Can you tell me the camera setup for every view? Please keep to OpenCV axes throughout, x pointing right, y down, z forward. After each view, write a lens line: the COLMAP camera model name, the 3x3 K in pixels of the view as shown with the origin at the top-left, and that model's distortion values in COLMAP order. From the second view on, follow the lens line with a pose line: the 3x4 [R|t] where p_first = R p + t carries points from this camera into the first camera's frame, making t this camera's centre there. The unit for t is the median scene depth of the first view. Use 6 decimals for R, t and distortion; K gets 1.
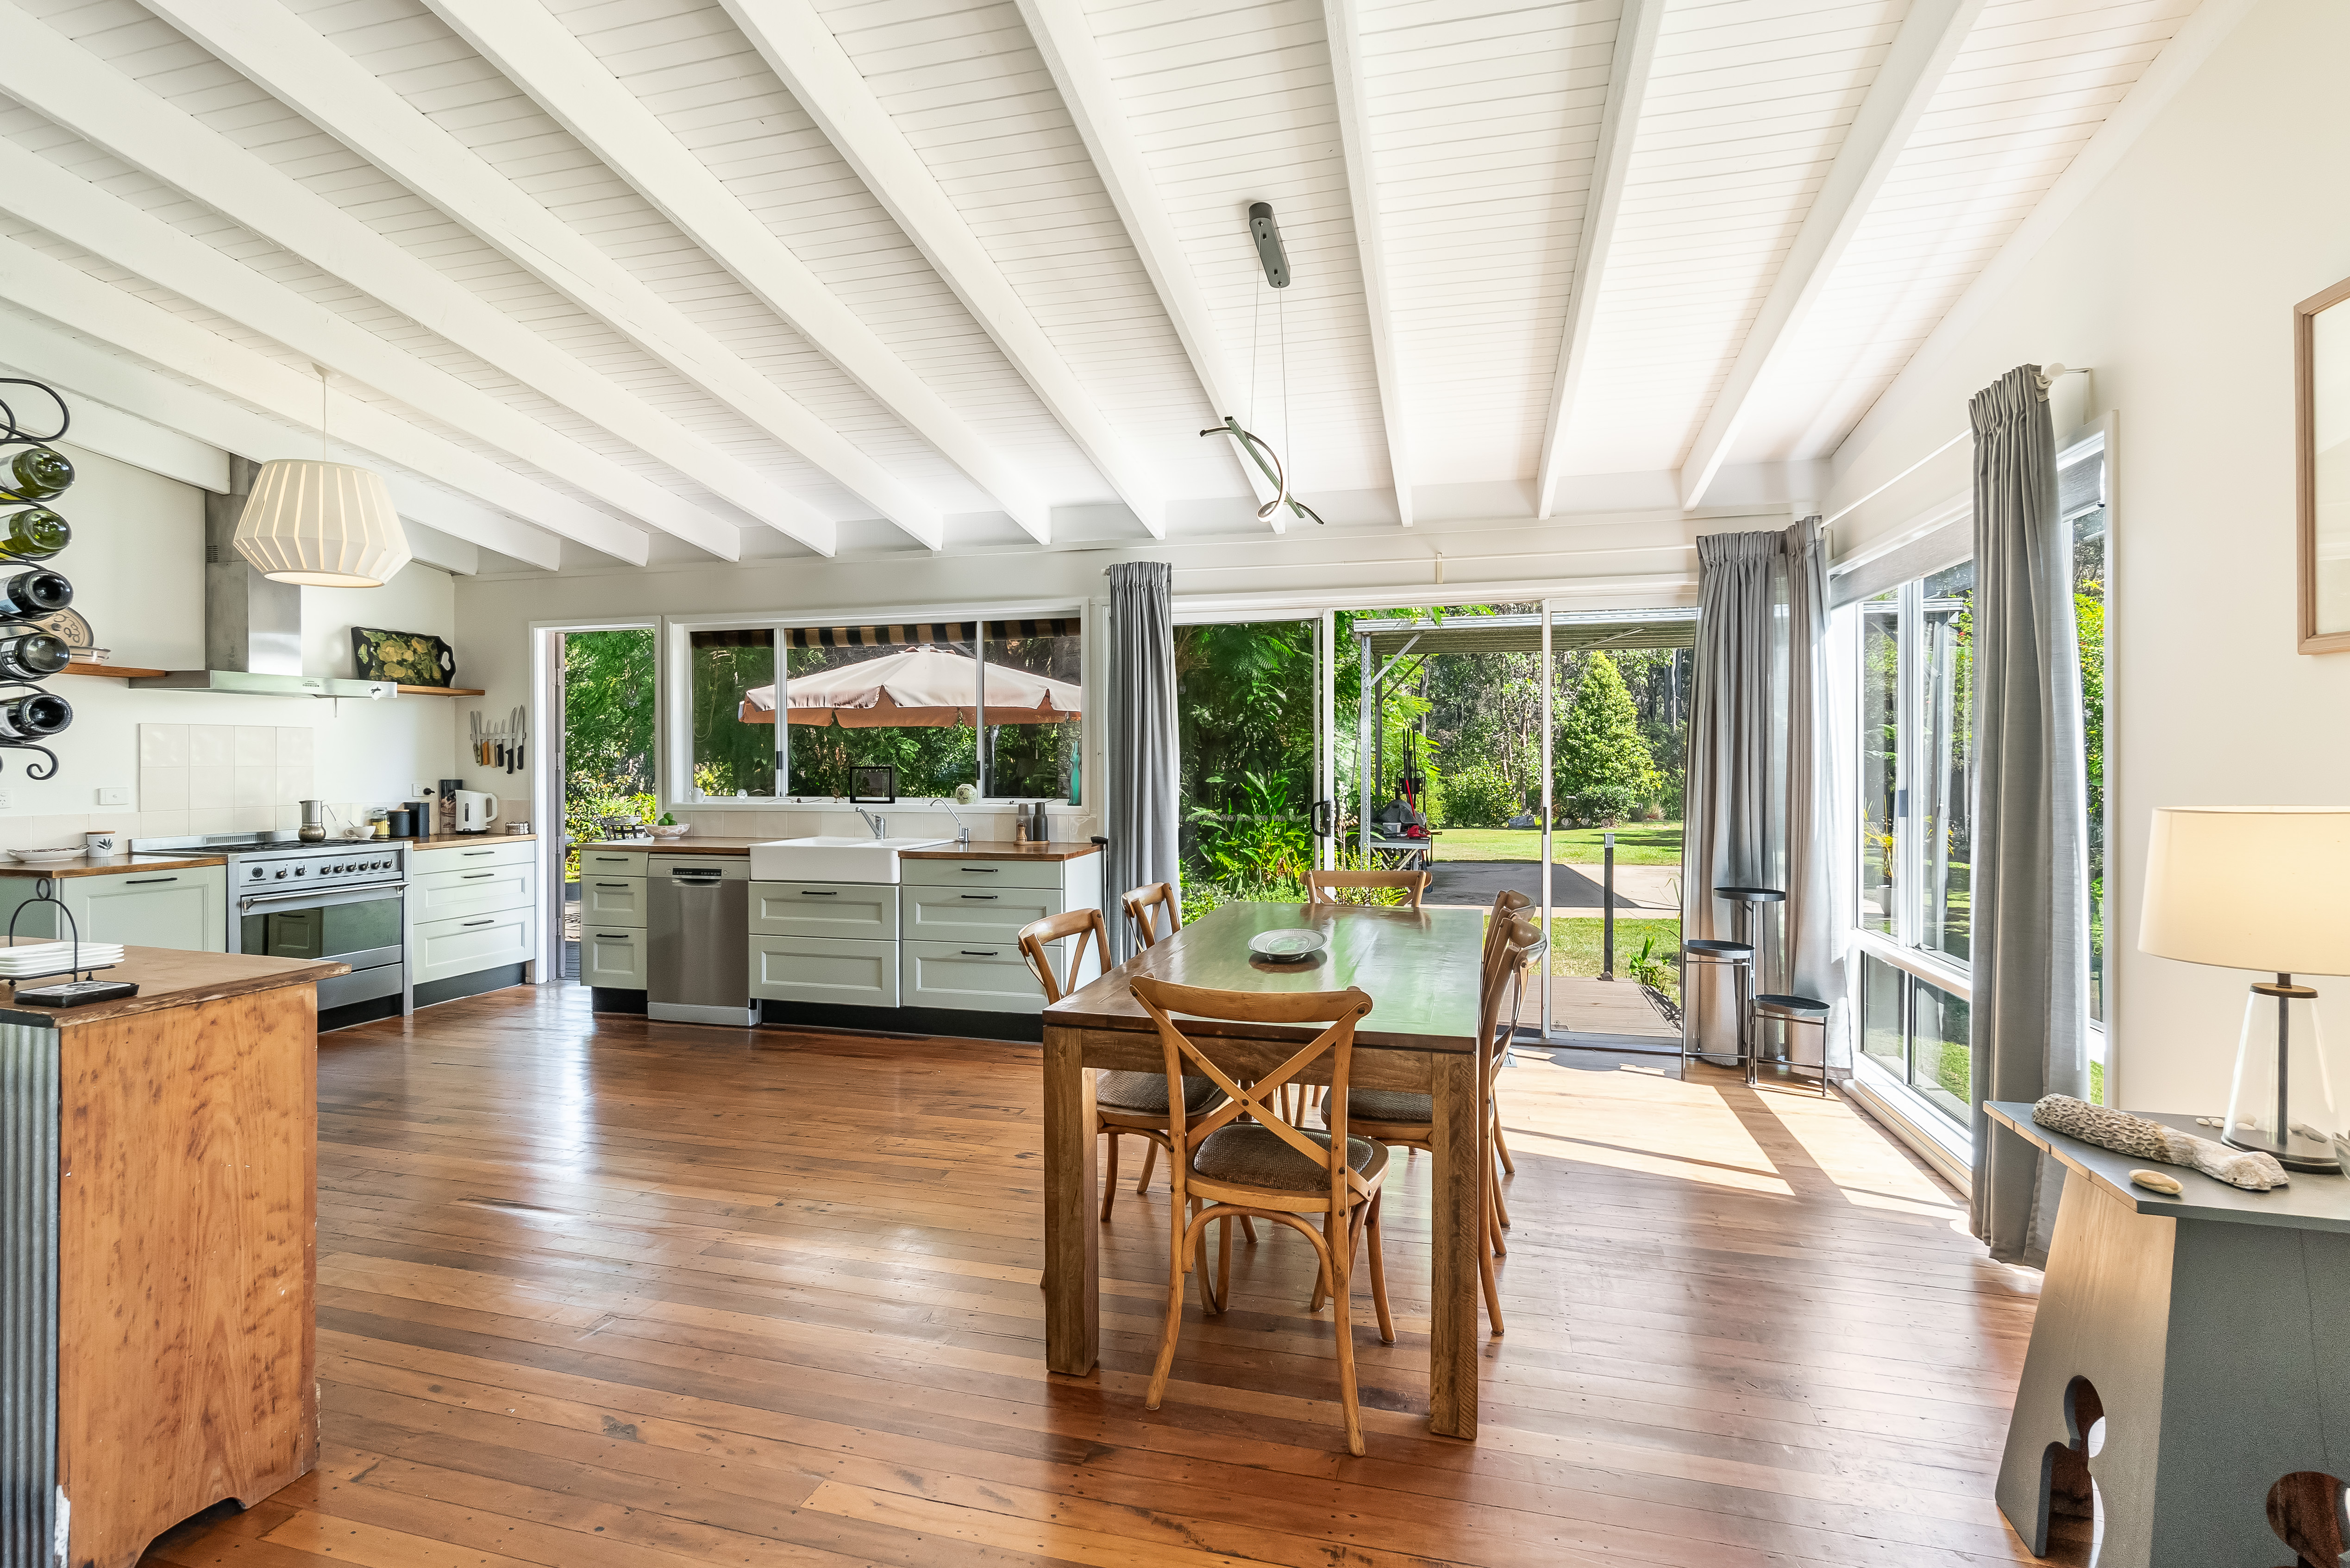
lens RADIAL K [[1144.9, 0, 1171.2], [0, 1144.9, 767.3], [0, 0, 1]] dist [0.001570, 0.000626]
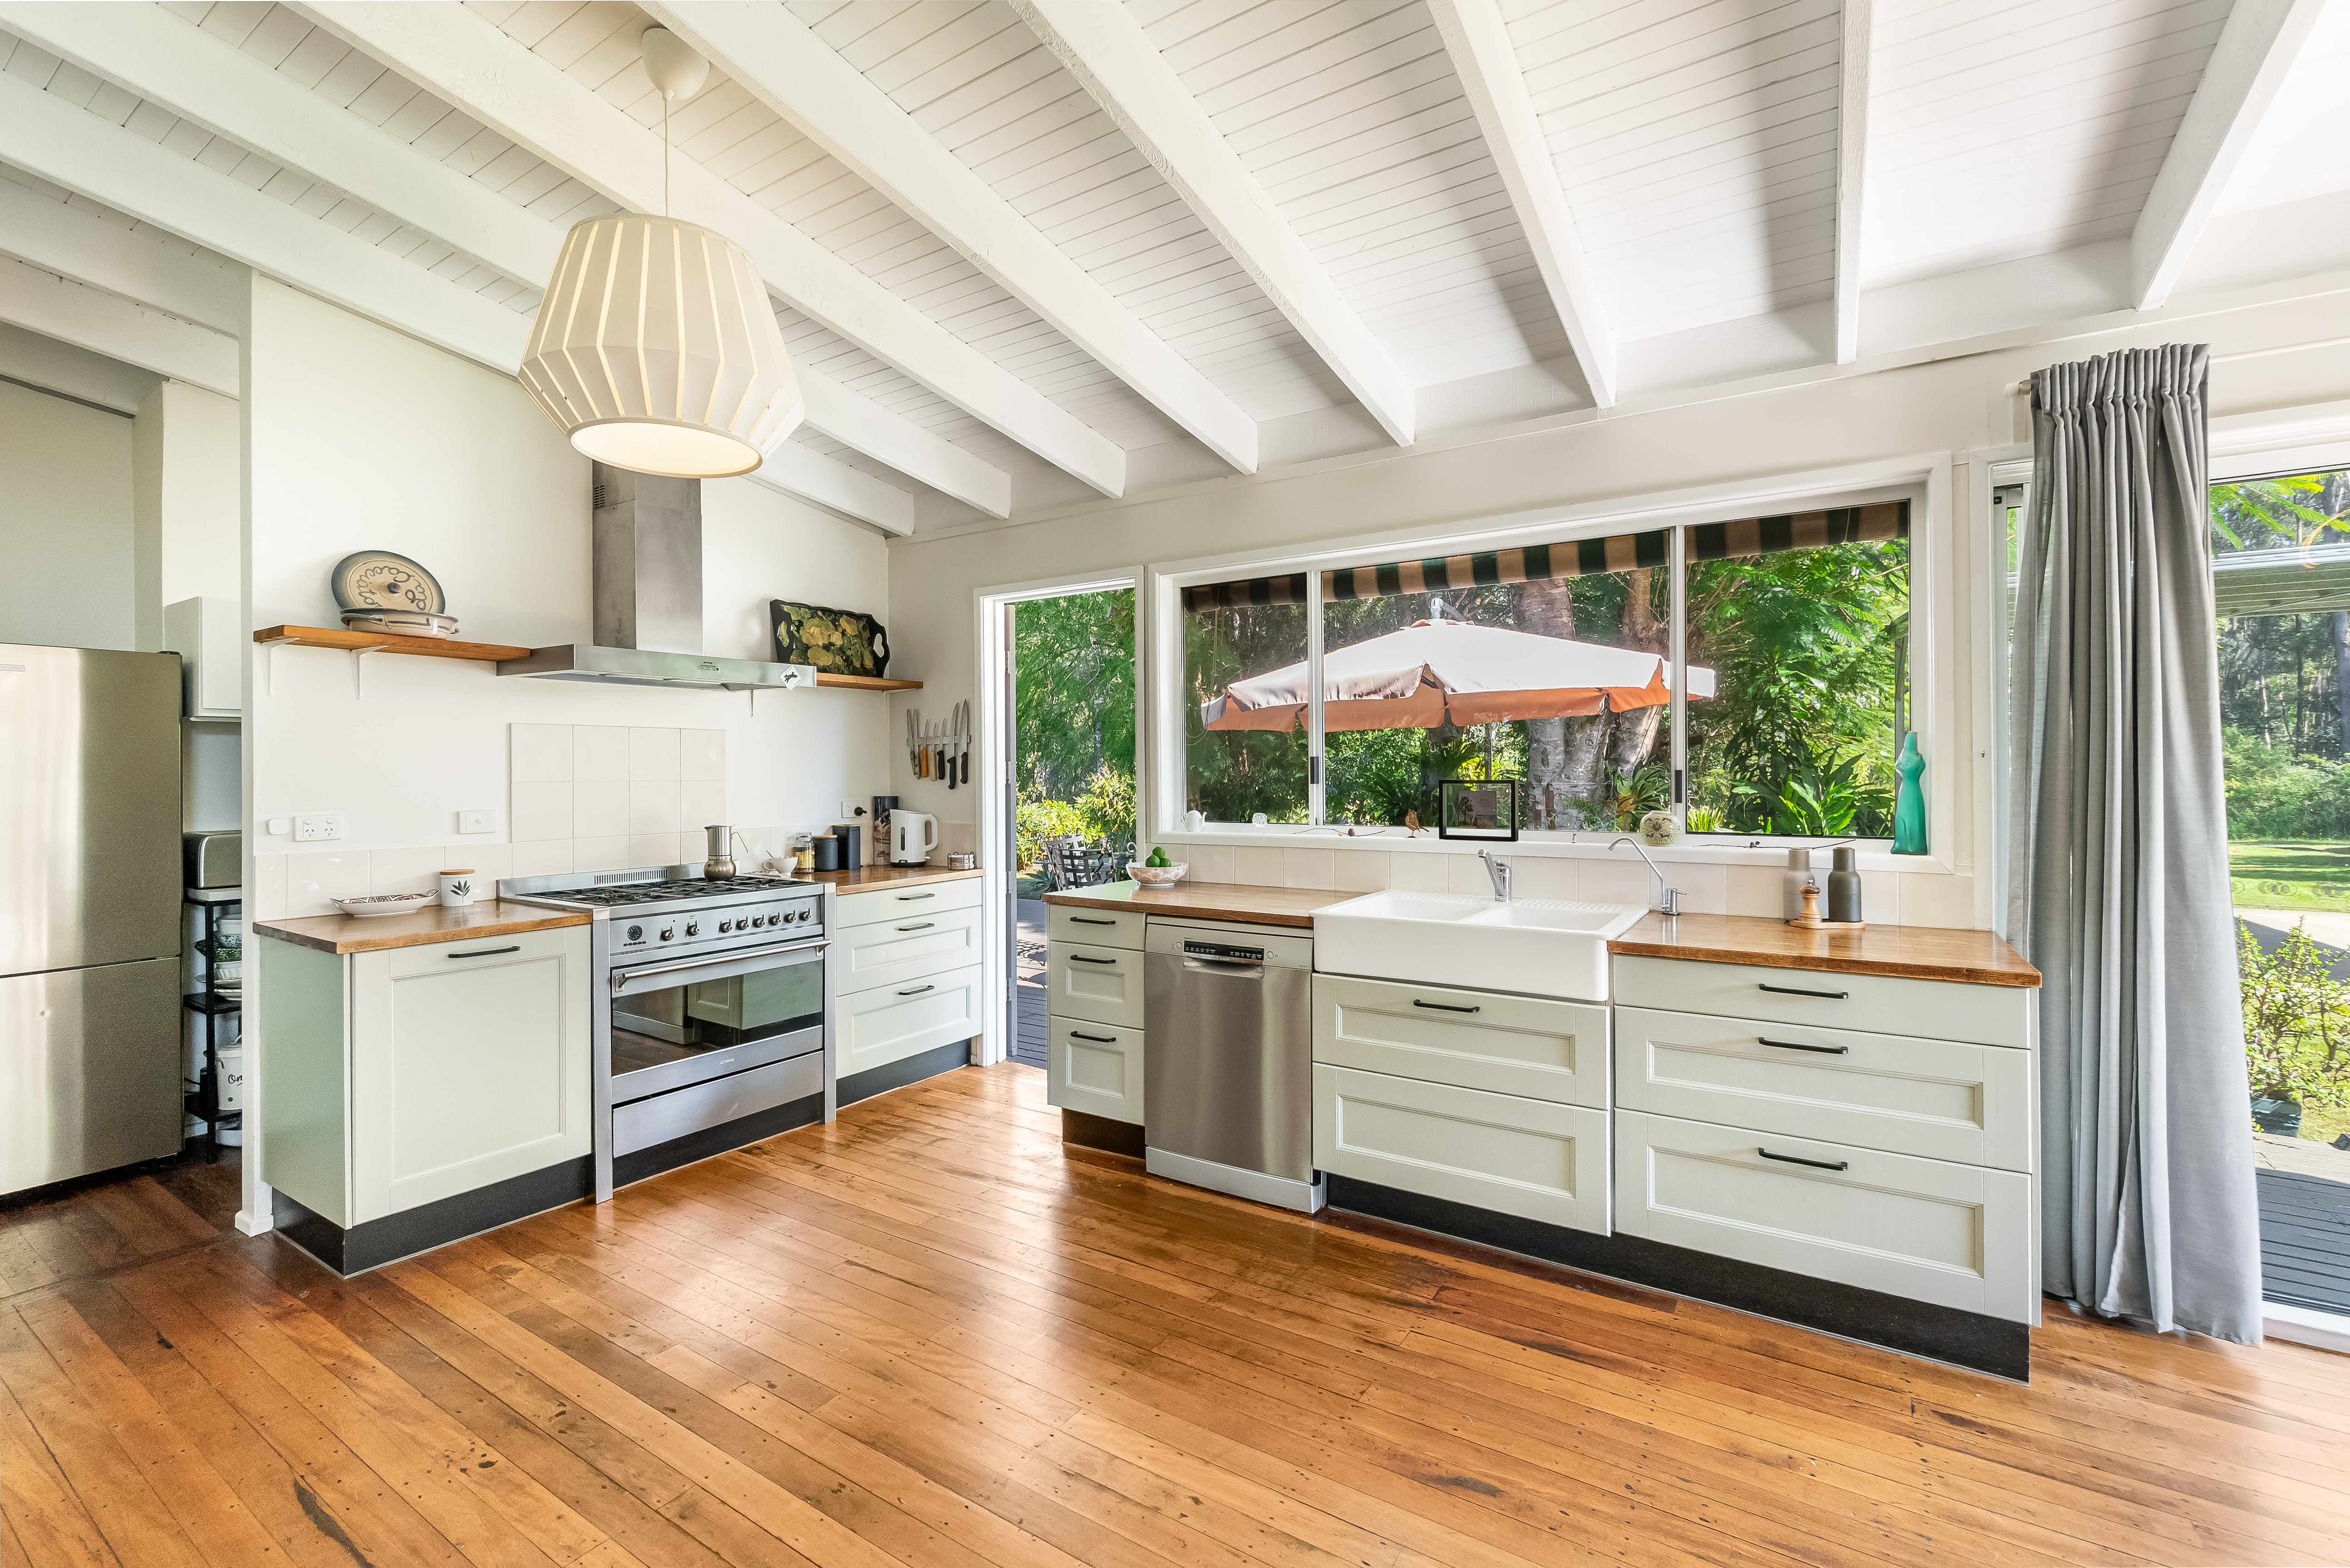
lens RADIAL K [[1011.7, 0, 1170.2], [0, 1011.7, 782.5], [0, 0, 1]] dist [0.021096, -0.000030]
pose [[0.954632, 0.000429, -0.297787, -0.252632], [0.001484, 0.999980, 0.006200, -0.002876], [0.297784, -0.006361, 0.954612, 0.424340]]
